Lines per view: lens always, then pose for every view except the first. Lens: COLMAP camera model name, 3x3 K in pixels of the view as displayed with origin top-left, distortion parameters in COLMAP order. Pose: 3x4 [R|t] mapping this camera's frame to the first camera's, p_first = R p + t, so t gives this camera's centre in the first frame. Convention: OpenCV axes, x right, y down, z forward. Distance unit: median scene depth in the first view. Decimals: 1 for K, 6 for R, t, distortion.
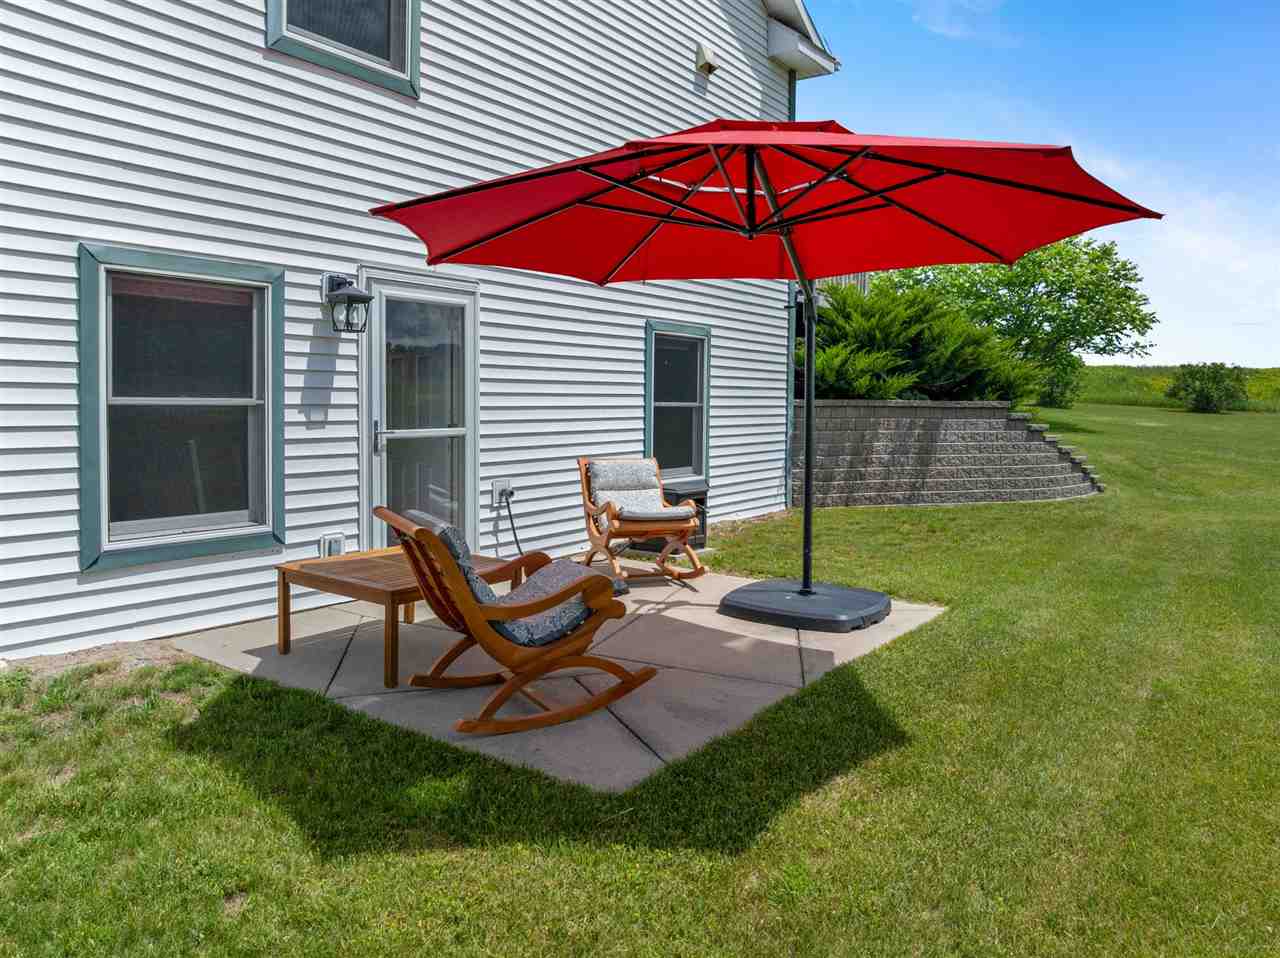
lens RADIAL K [[900.3, 0, 637.0], [0, 900.3, 475.8], [0, 0, 1]] dist [-0.061854, 0.038208]
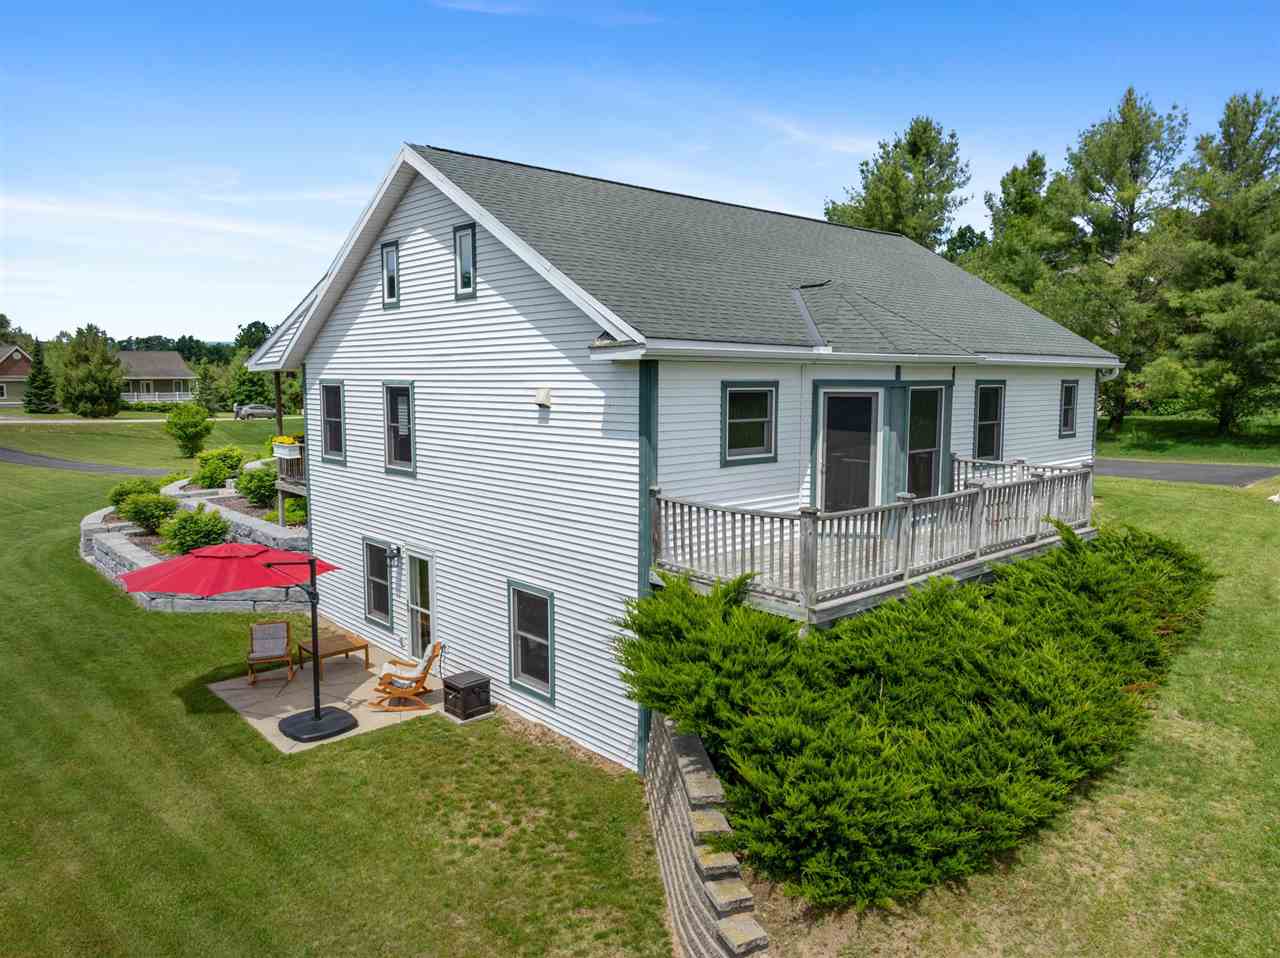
lens RADIAL K [[900.3, 0, 637.0], [0, 900.3, 475.8], [0, 0, 1]] dist [-0.061854, 0.038208]
pose [[-0.215745, 0.115386, -0.969608, 2.421287], [-0.061437, 0.989422, 0.131414, -0.940029], [0.974515, 0.087922, -0.206374, 2.492503]]
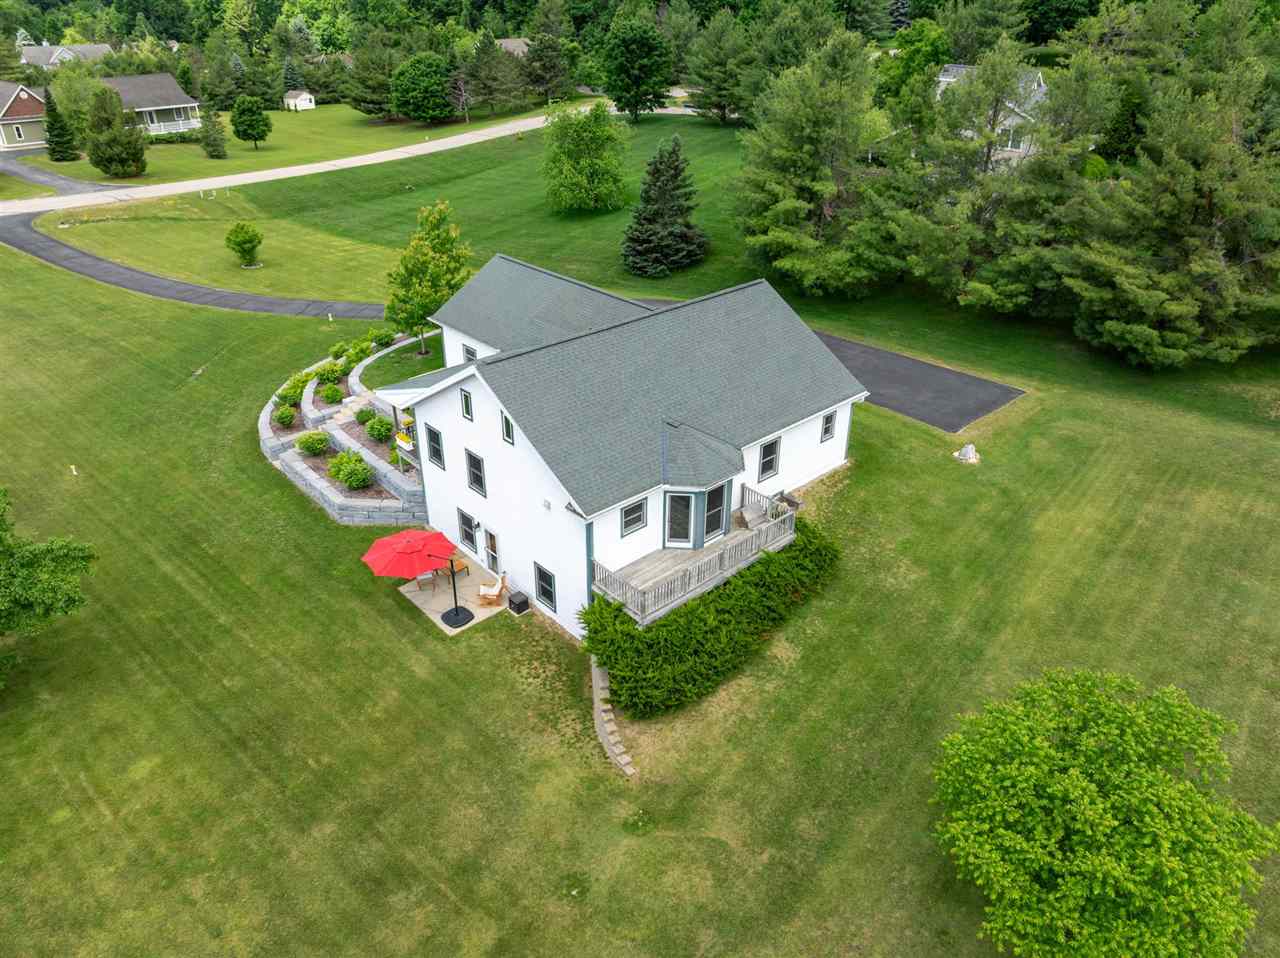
lens RADIAL K [[900.3, 0, 637.0], [0, 900.3, 475.8], [0, 0, 1]] dist [-0.061854, 0.038208]
pose [[-0.210819, 0.481254, -0.850853, 4.702056], [-0.063817, 0.861783, 0.503248, -3.814079], [0.975440, 0.160393, -0.150968, 3.102889]]
